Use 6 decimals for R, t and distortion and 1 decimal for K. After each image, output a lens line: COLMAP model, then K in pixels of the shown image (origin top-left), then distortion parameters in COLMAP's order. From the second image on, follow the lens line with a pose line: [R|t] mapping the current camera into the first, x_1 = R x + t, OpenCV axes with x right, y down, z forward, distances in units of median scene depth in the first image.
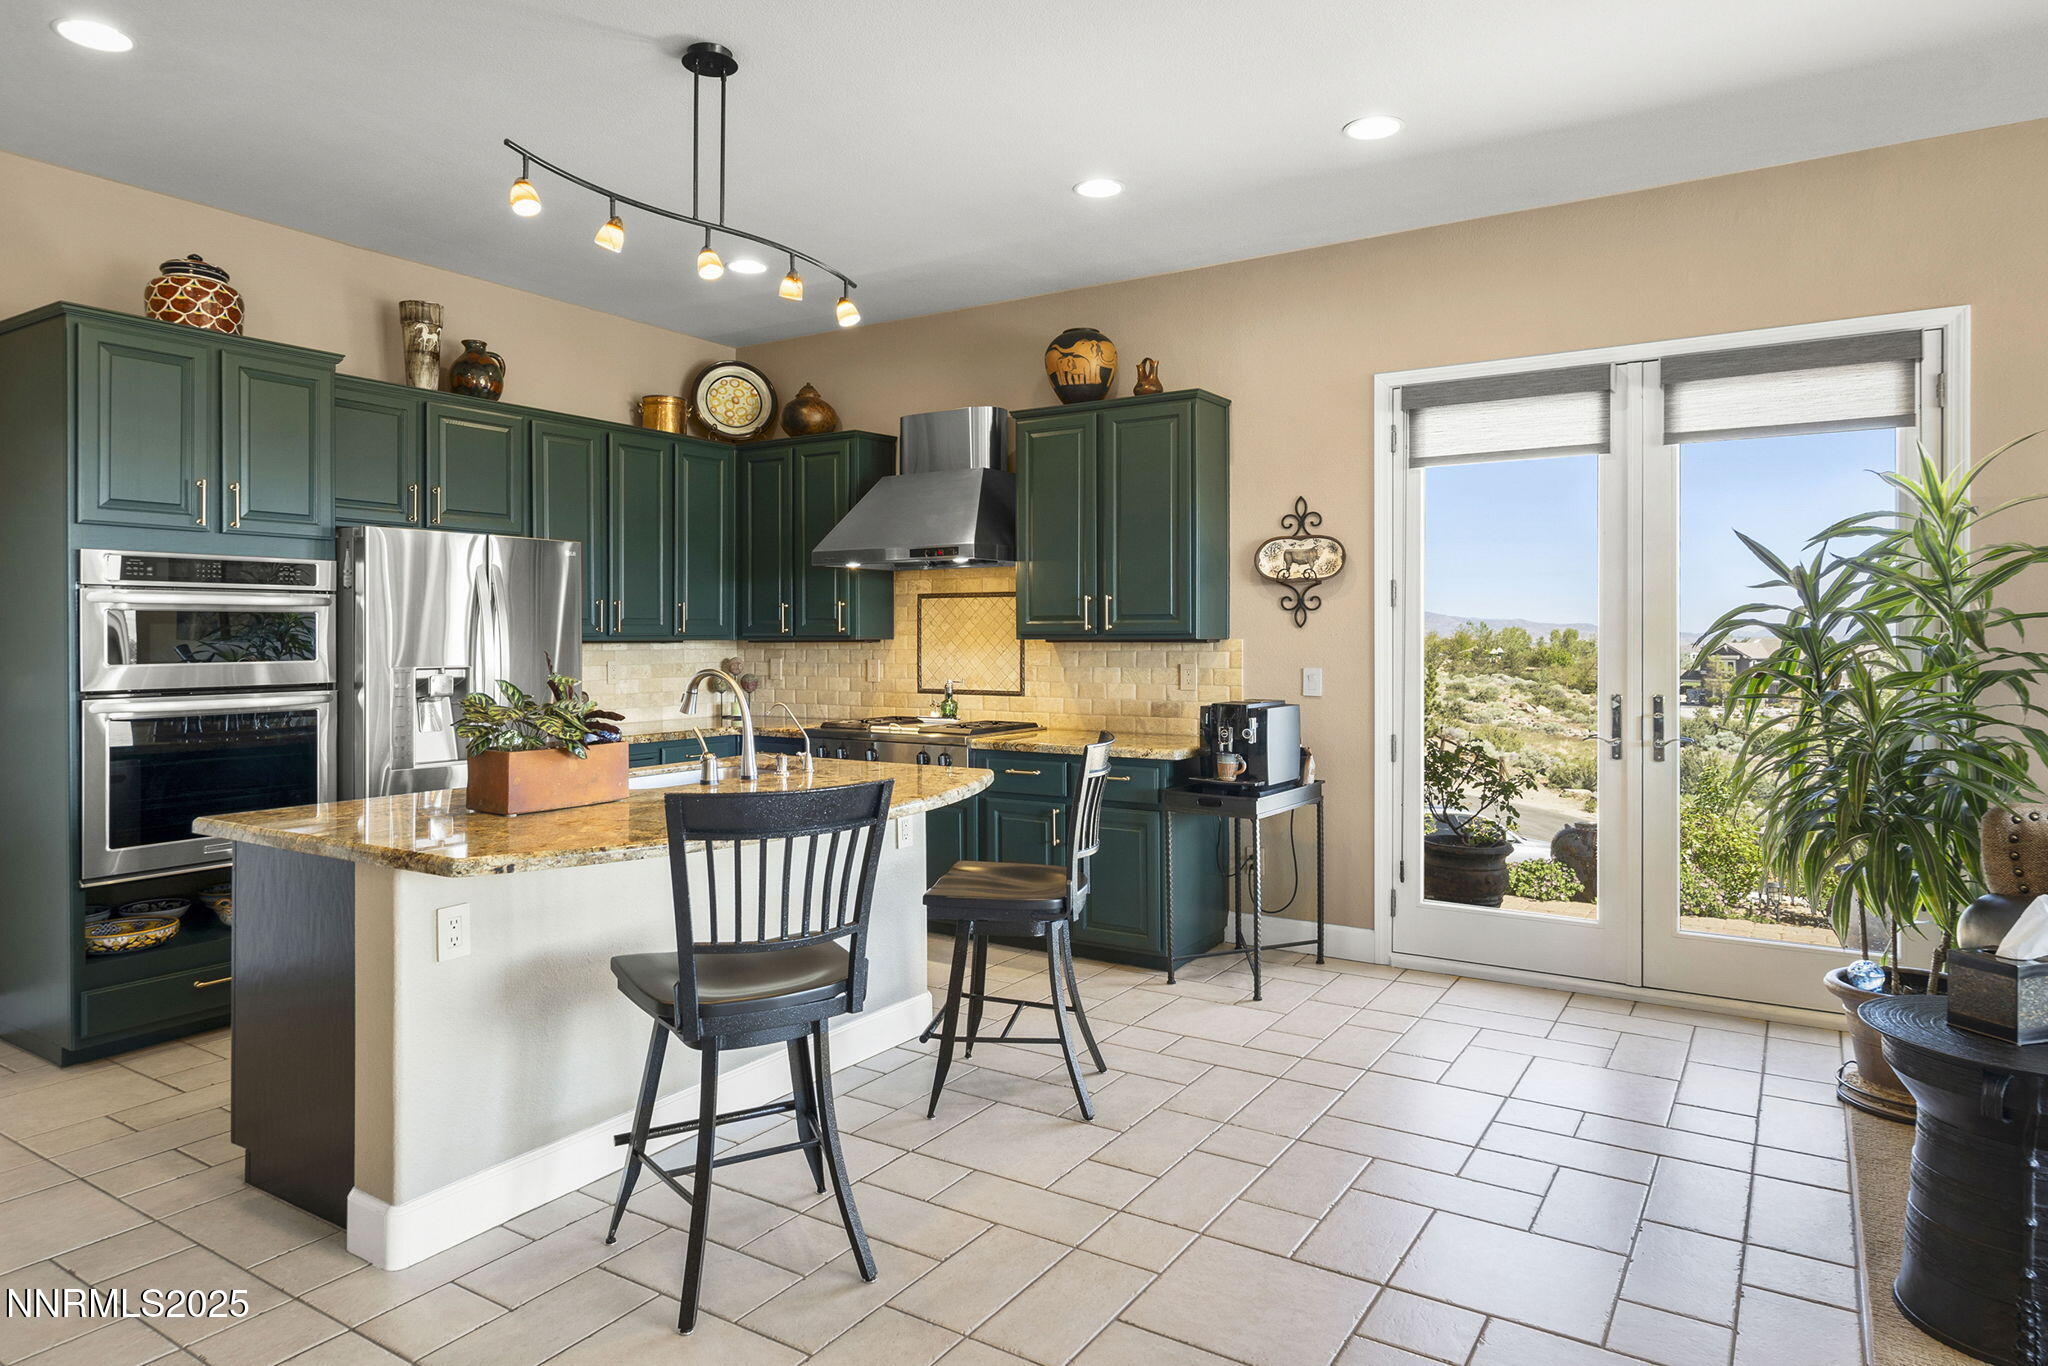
lens RADIAL K [[1198.5, 0, 1053.2], [0, 1198.5, 632.9], [0, 0, 1]] dist [0.004338, 0.001117]
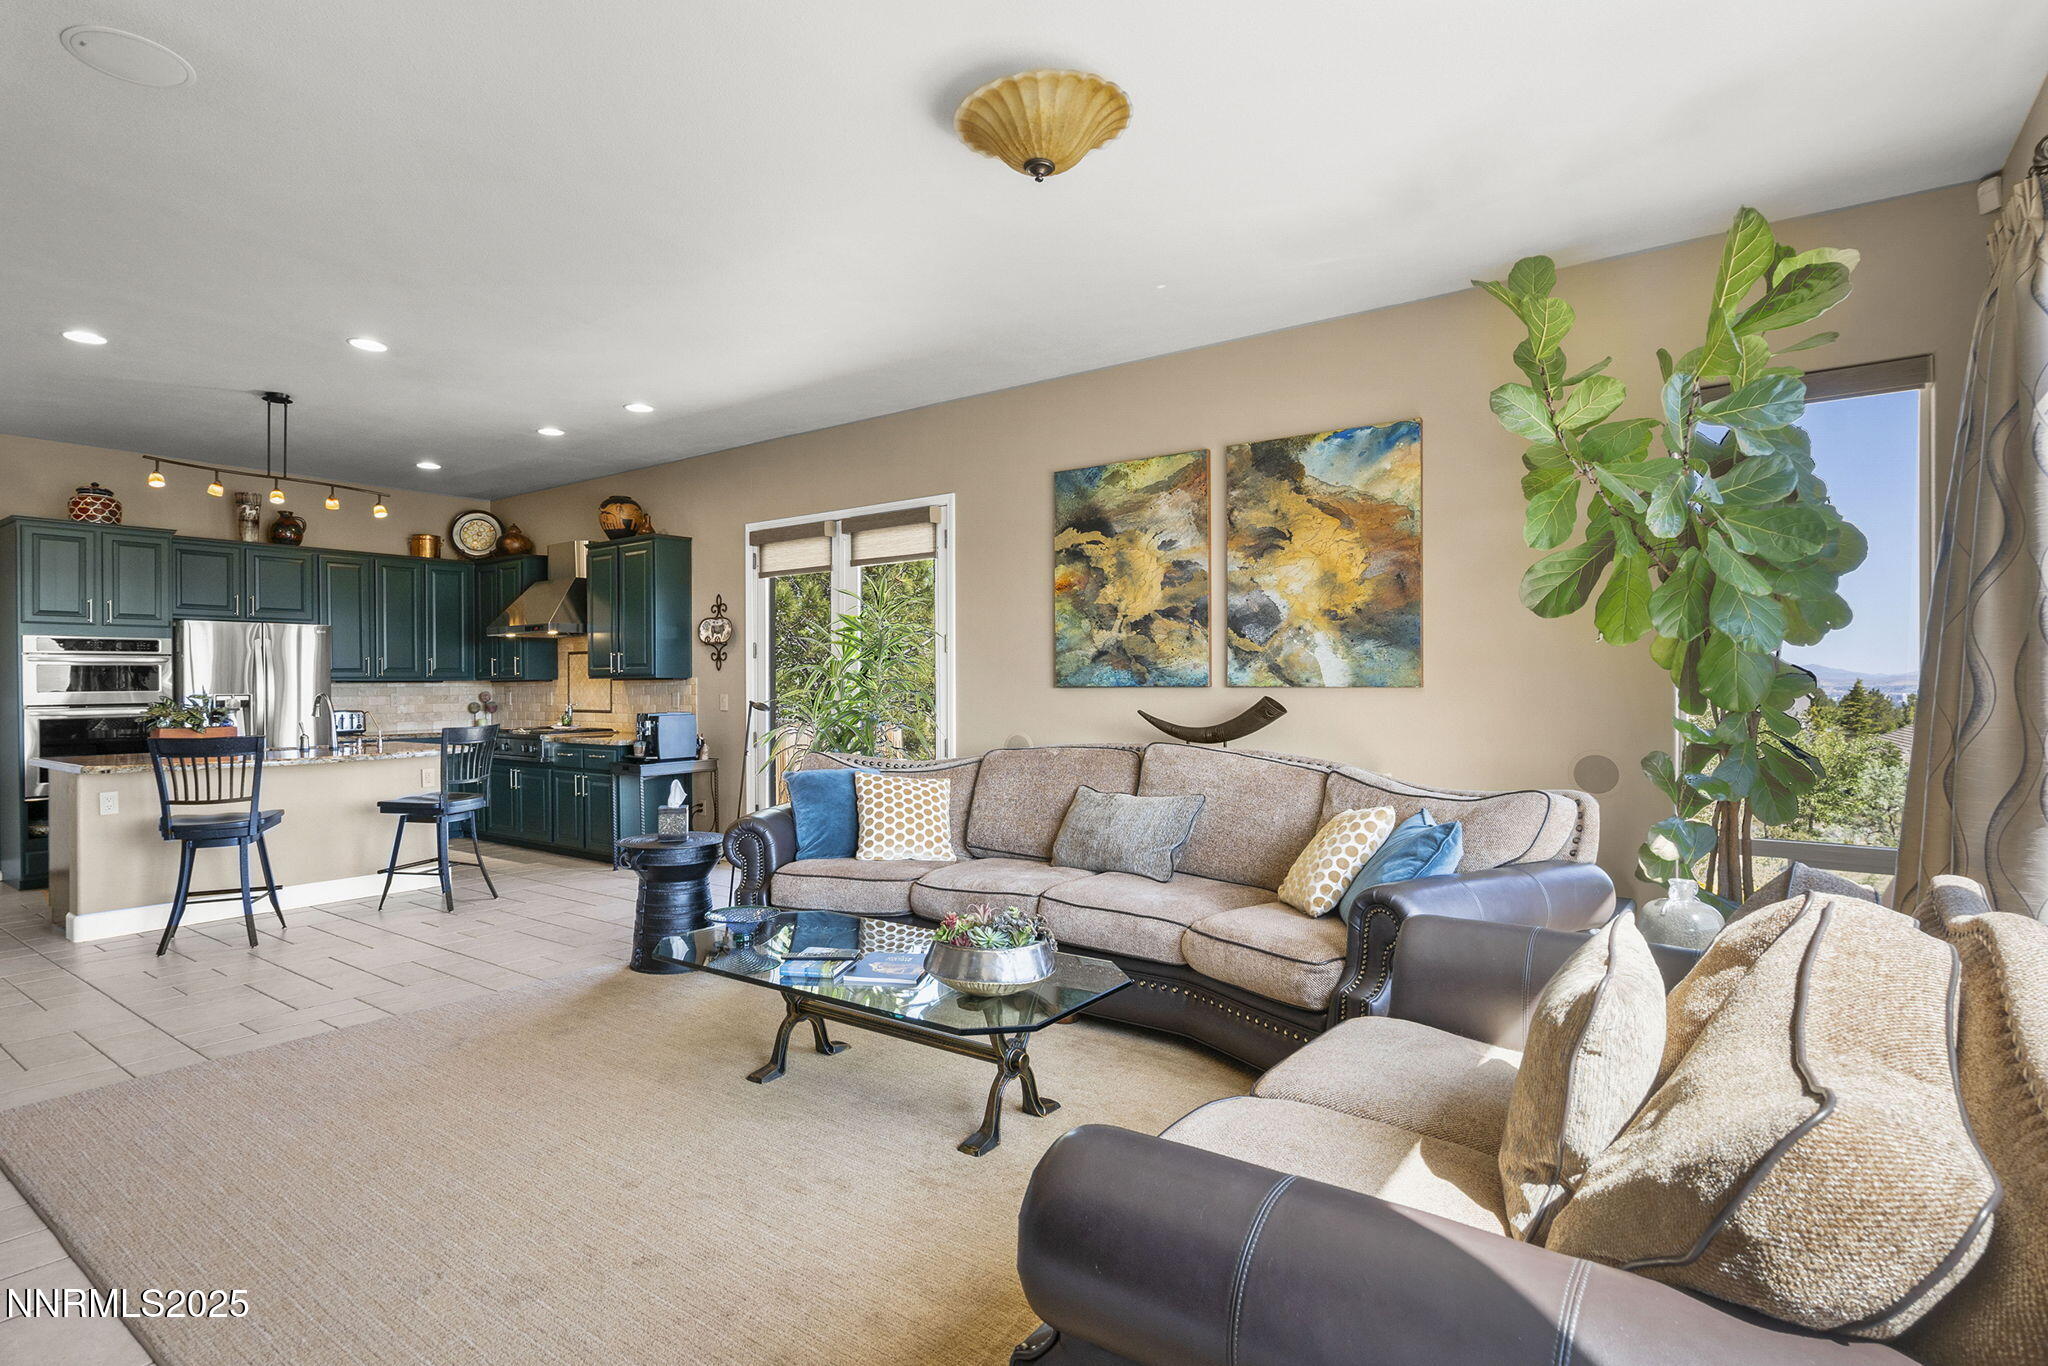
lens RADIAL K [[1014.9, 0, 989.5], [0, 1014.9, 682.7], [0, 0, 1]] dist [-0.000756, 0.001974]
pose [[0.995354, -0.005095, -0.096152, 0.734338], [0.005439, 0.999980, 0.003323, 0.010407], [0.096133, -0.003831, 0.995361, -0.415643]]
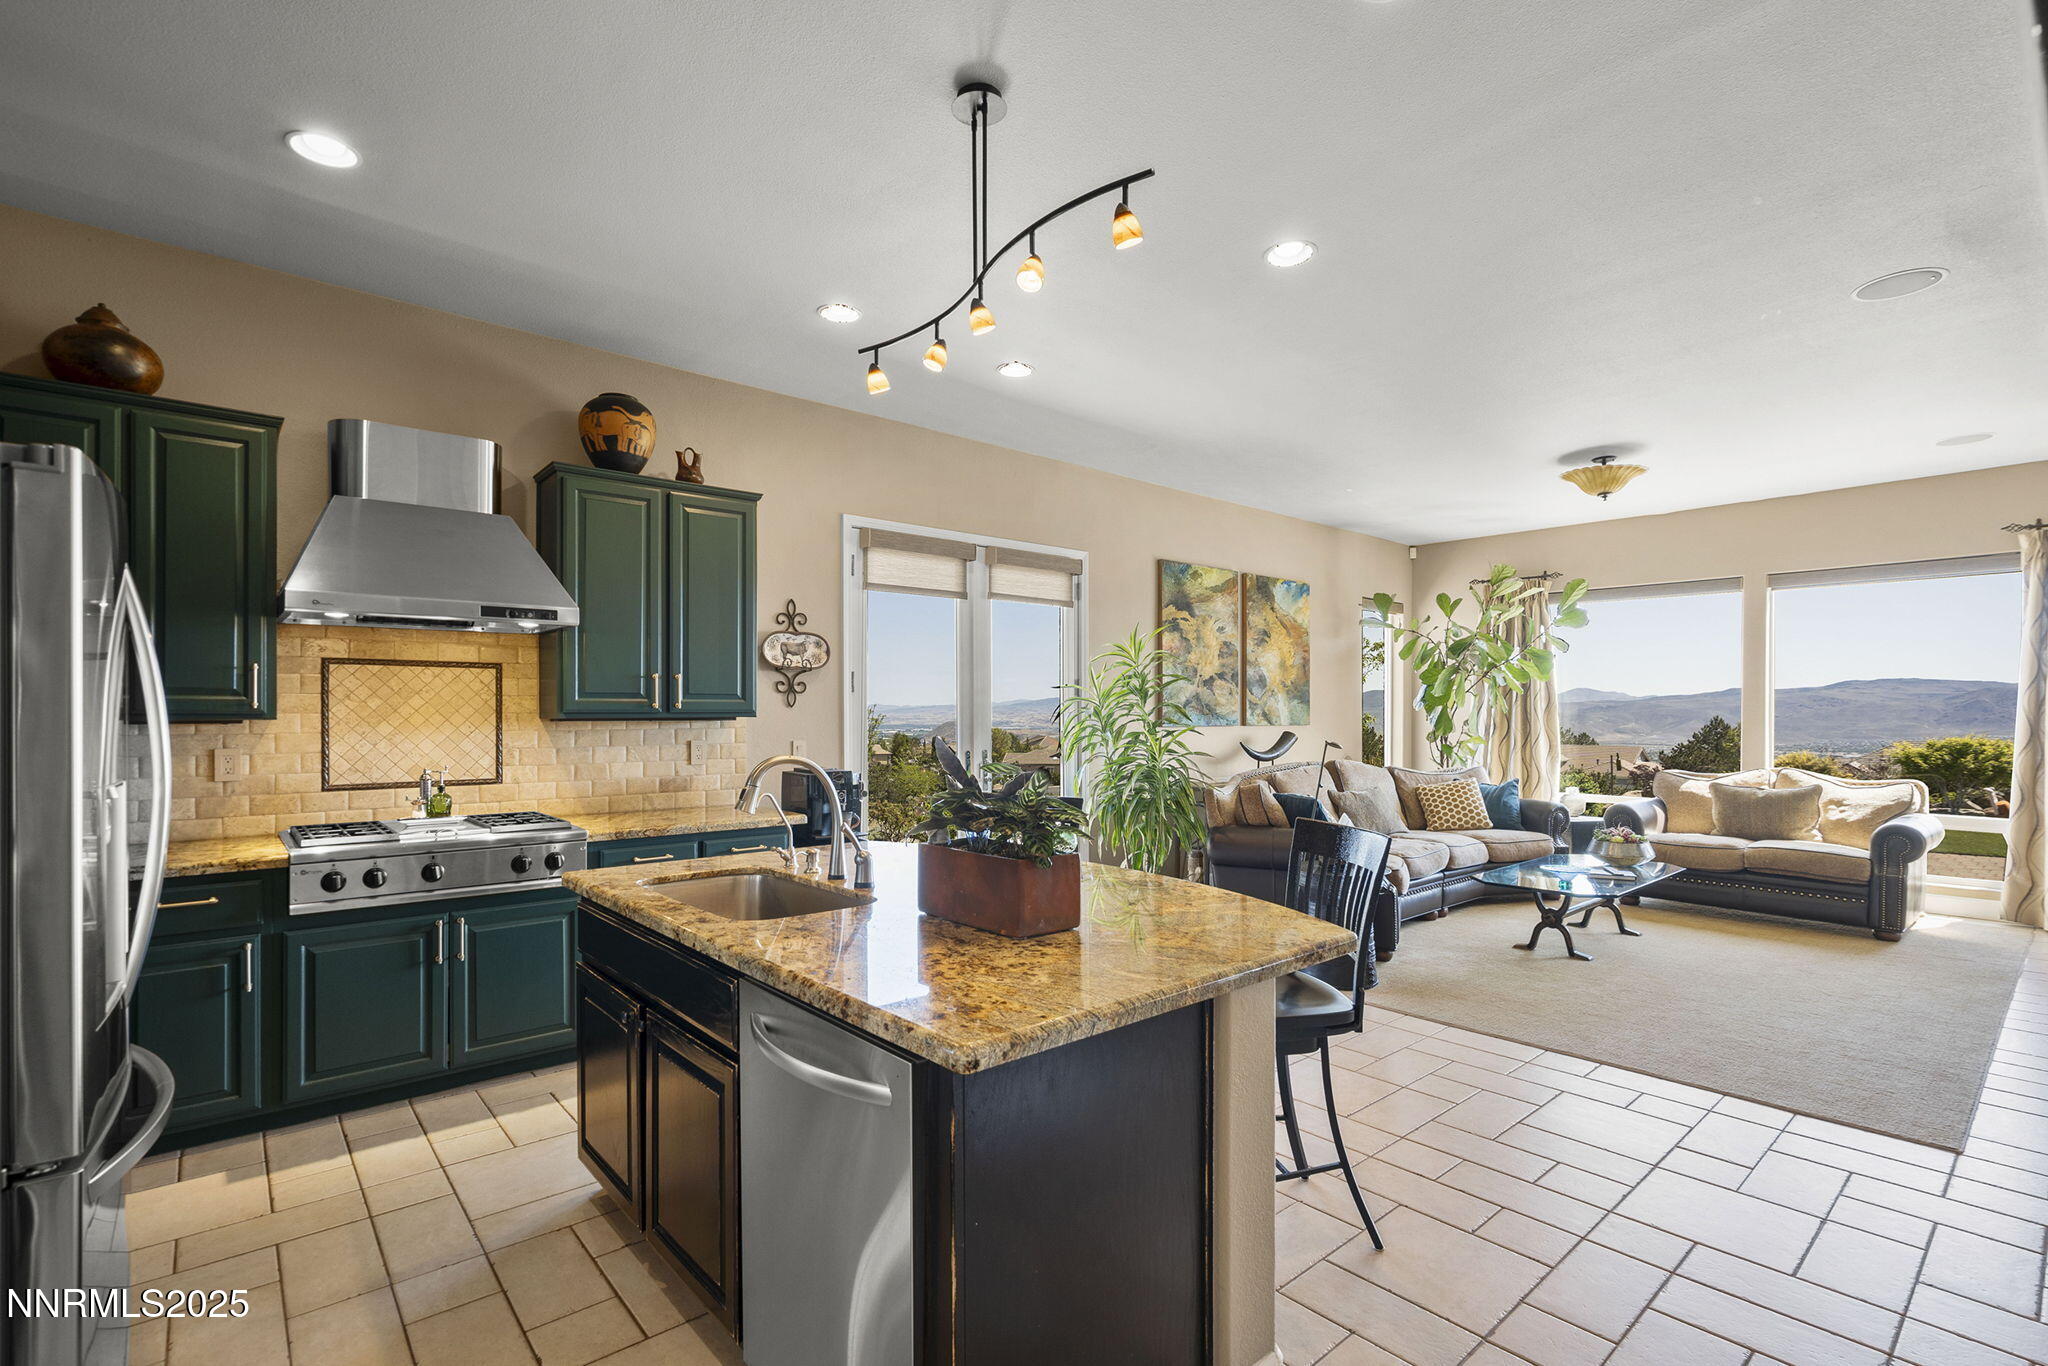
lens RADIAL K [[1014.9, 0, 958.4], [0, 1014.9, 708.7], [0, 0, 1]] dist [-0.000756, 0.001974]
pose [[0.296009, 0.003475, 0.955179, -0.724806], [-0.003498, 0.999991, -0.002554, -0.000843], [-0.955179, -0.002585, 0.296018, 0.534372]]
